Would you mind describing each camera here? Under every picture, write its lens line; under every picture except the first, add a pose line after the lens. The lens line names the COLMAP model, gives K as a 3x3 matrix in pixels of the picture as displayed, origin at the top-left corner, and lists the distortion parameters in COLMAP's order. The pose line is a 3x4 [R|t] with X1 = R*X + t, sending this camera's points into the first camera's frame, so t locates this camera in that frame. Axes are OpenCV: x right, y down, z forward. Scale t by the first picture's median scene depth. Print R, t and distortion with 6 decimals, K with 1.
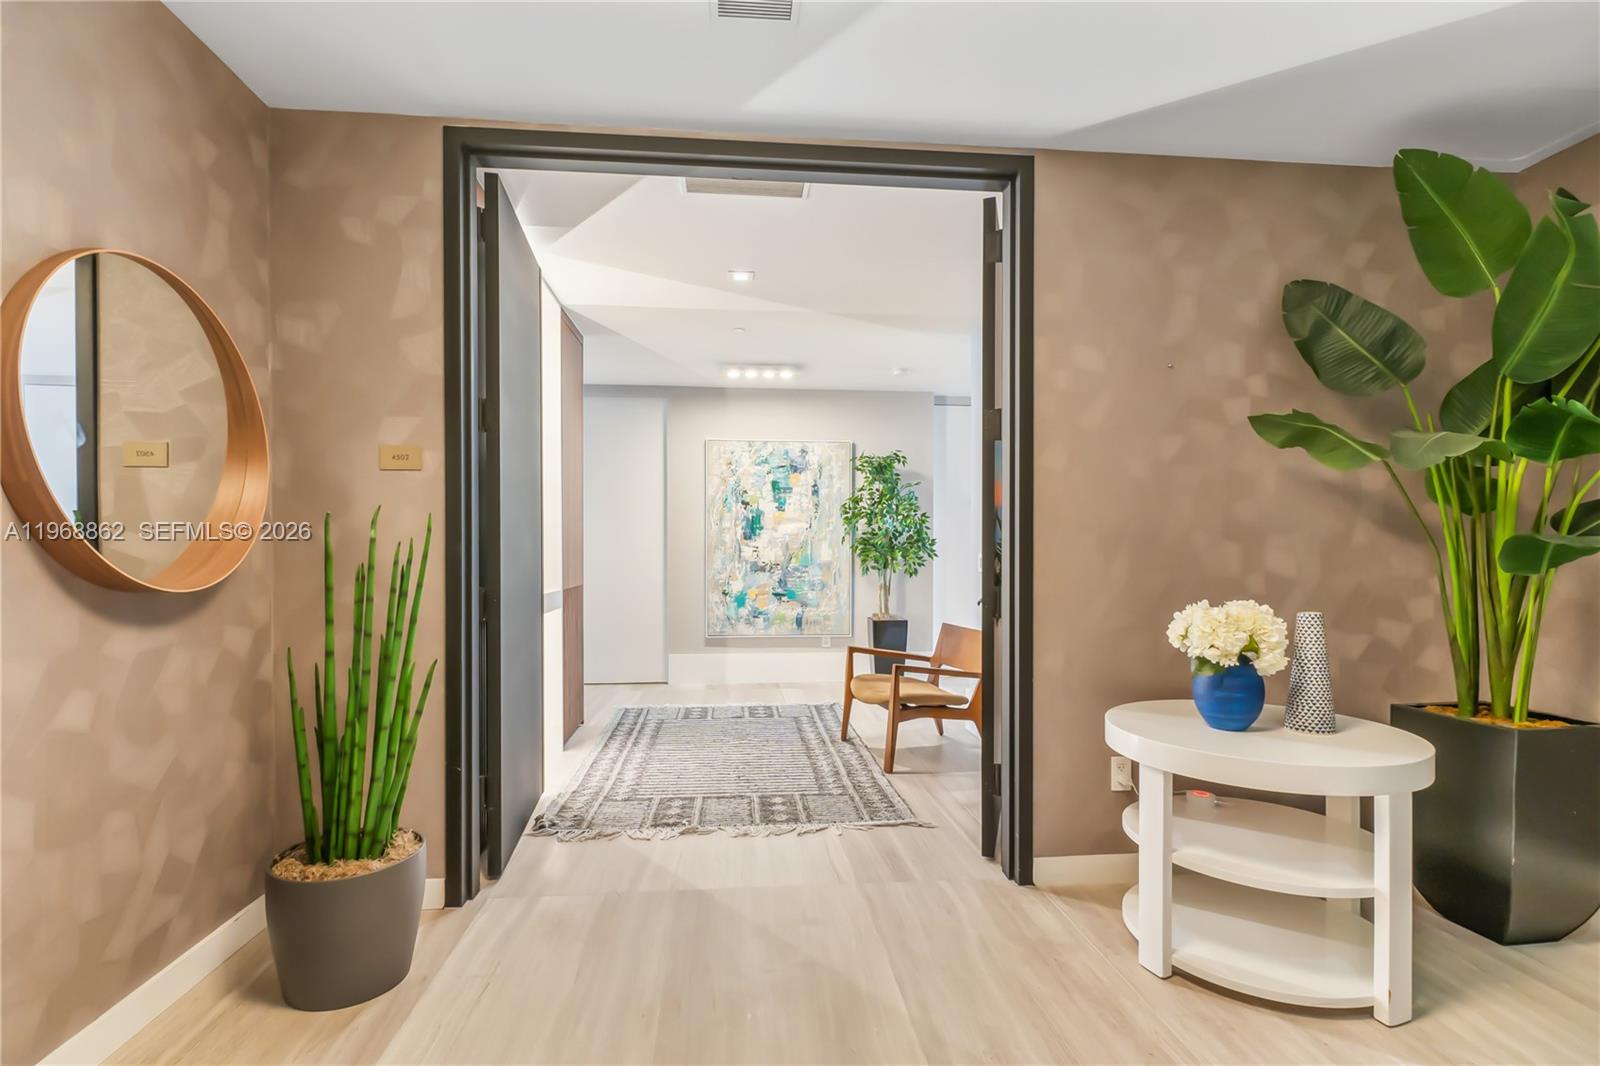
lens RADIAL K [[763.7, 0, 802.6], [0, 763.7, 520.9], [0, 0, 1]] dist [0.002026, 0.000322]
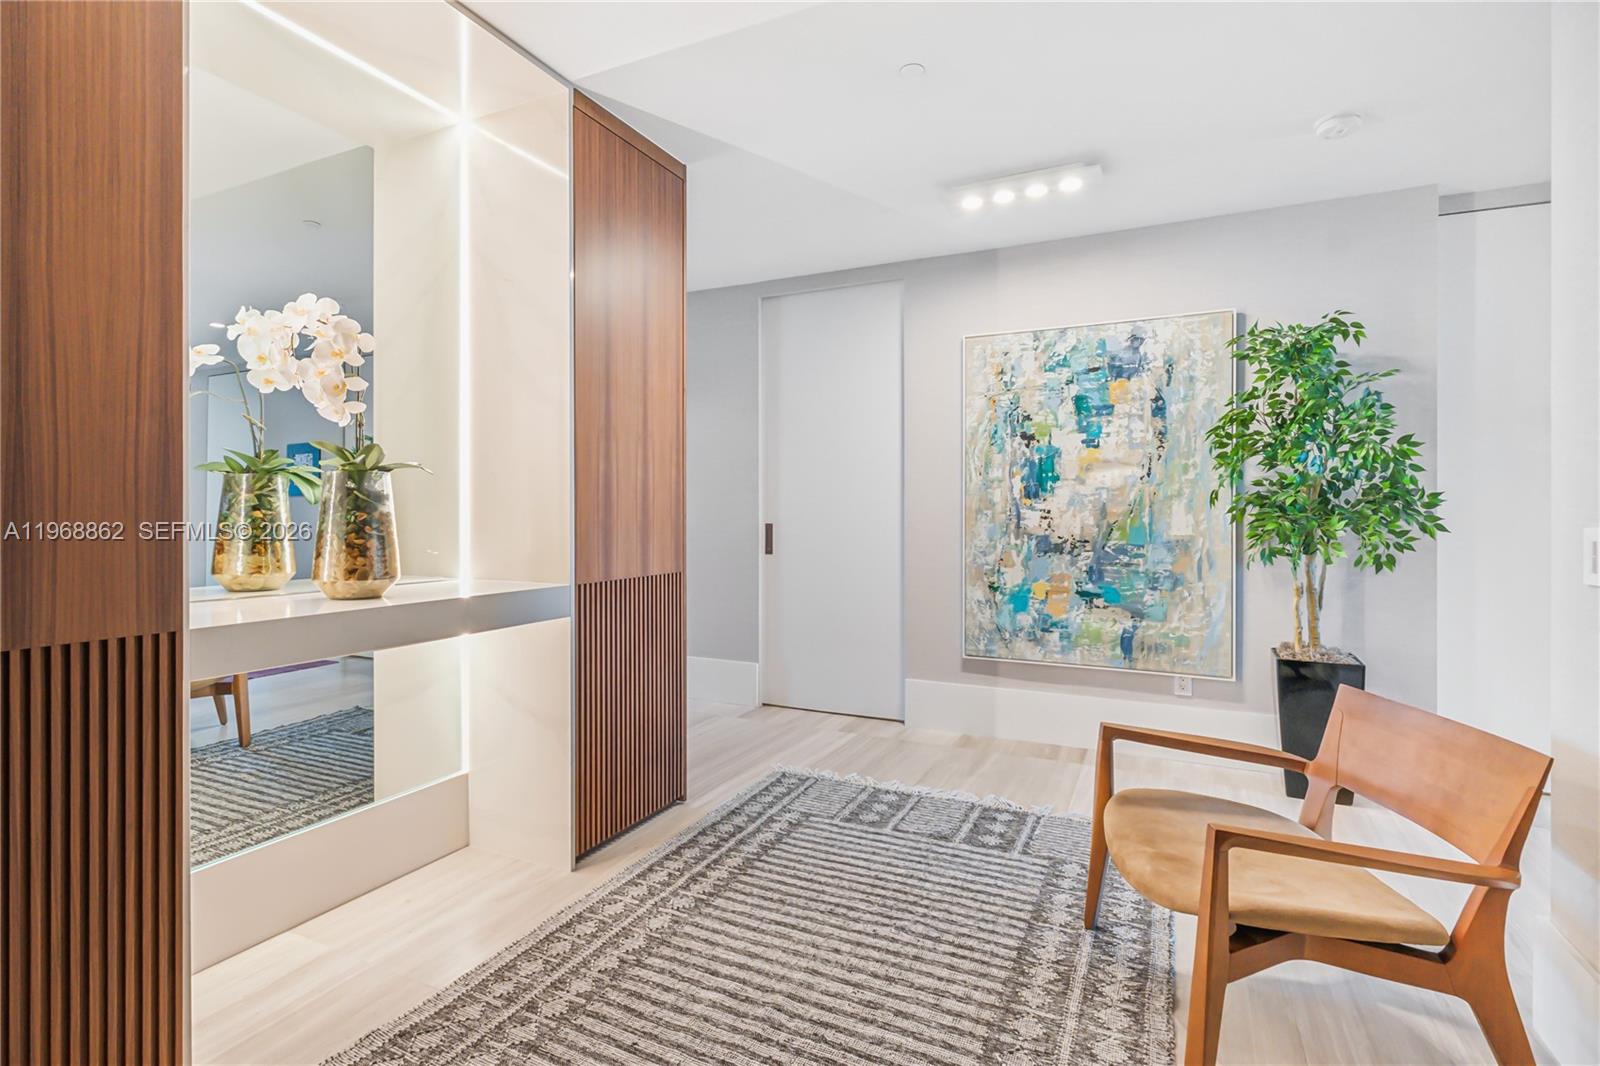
lens RADIAL K [[763.7, 0, 802.6], [0, 763.7, 520.9], [0, 0, 1]] dist [0.002026, 0.000322]
pose [[0.857201, 0.004651, -0.514962, 0.080312], [0.017968, 0.999080, 0.038932, 0.015437], [0.514669, -0.042626, 0.856329, 0.401490]]
